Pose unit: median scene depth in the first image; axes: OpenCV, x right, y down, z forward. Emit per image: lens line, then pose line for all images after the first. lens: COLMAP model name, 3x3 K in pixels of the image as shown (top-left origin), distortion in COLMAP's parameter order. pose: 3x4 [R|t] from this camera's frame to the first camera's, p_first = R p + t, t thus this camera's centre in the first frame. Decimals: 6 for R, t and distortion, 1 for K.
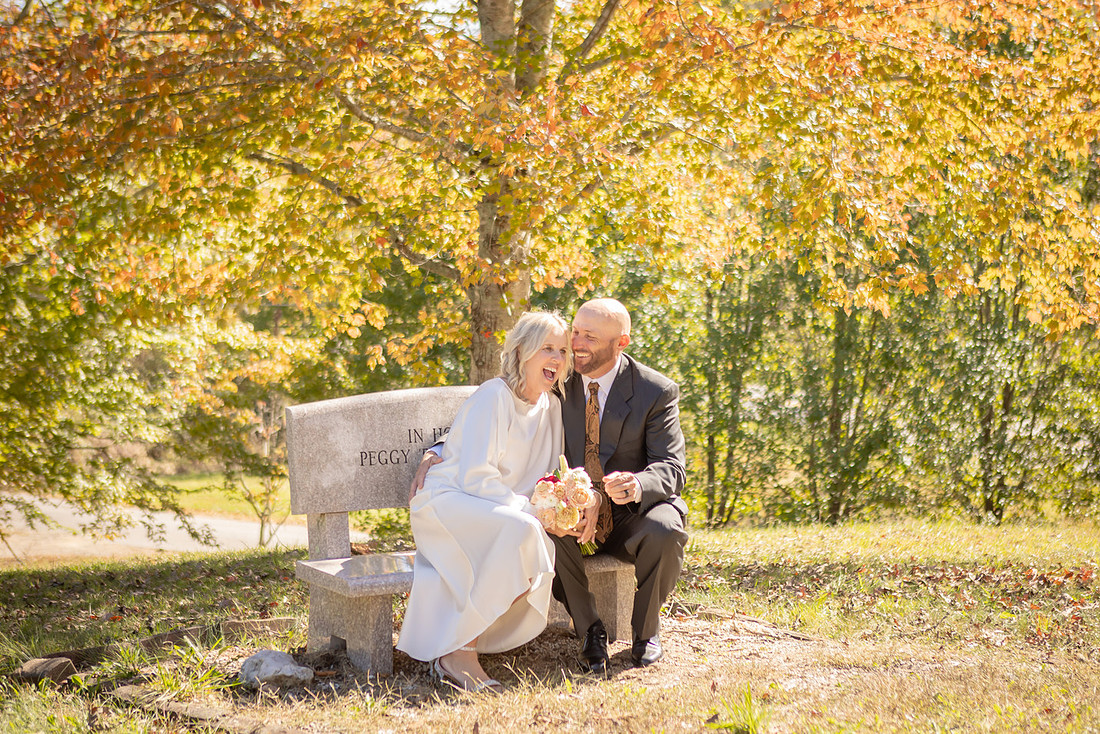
lens RADIAL K [[1623.1, 0, 550.0], [0, 1623.1, 367.0], [0, 0, 1]] dist [0.026968, 0.004365]
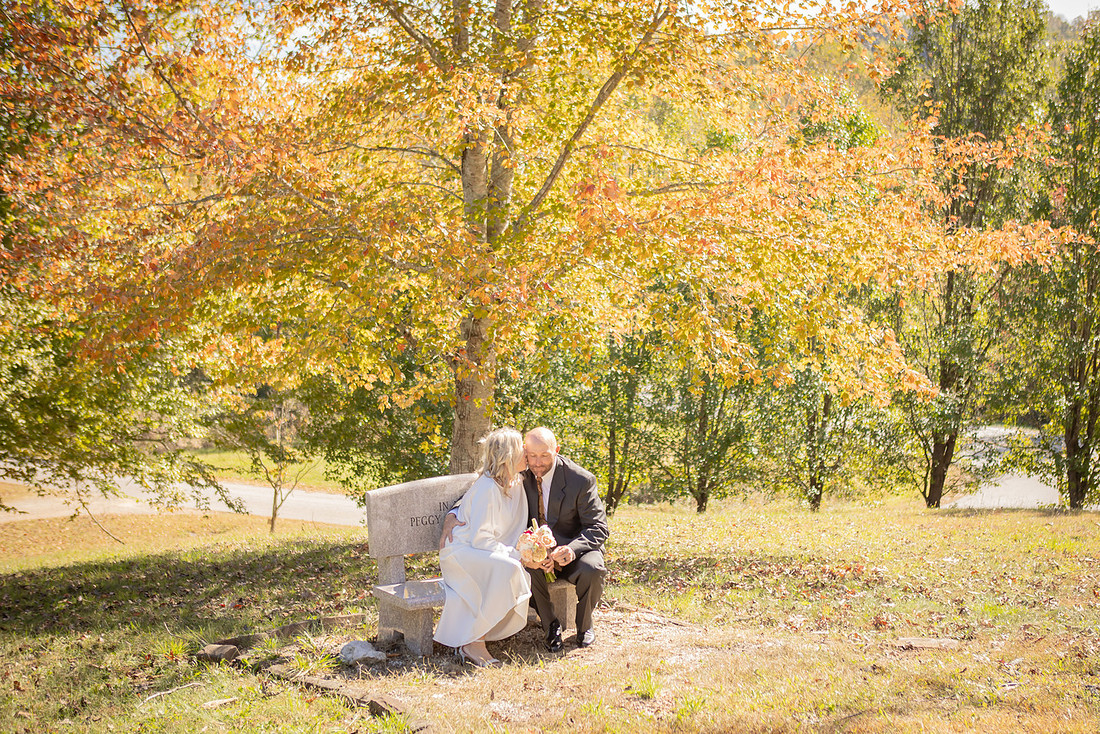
lens RADIAL K [[1329.1, 0, 550.0], [0, 1329.1, 367.0], [0, 0, 1]] dist [-0.054093, 0.023093]
pose [[0.998336, 0.002524, 0.057601, -0.035439], [-0.004234, 0.999553, 0.029580, -0.089893], [-0.057501, -0.029775, 0.997901, -0.213613]]
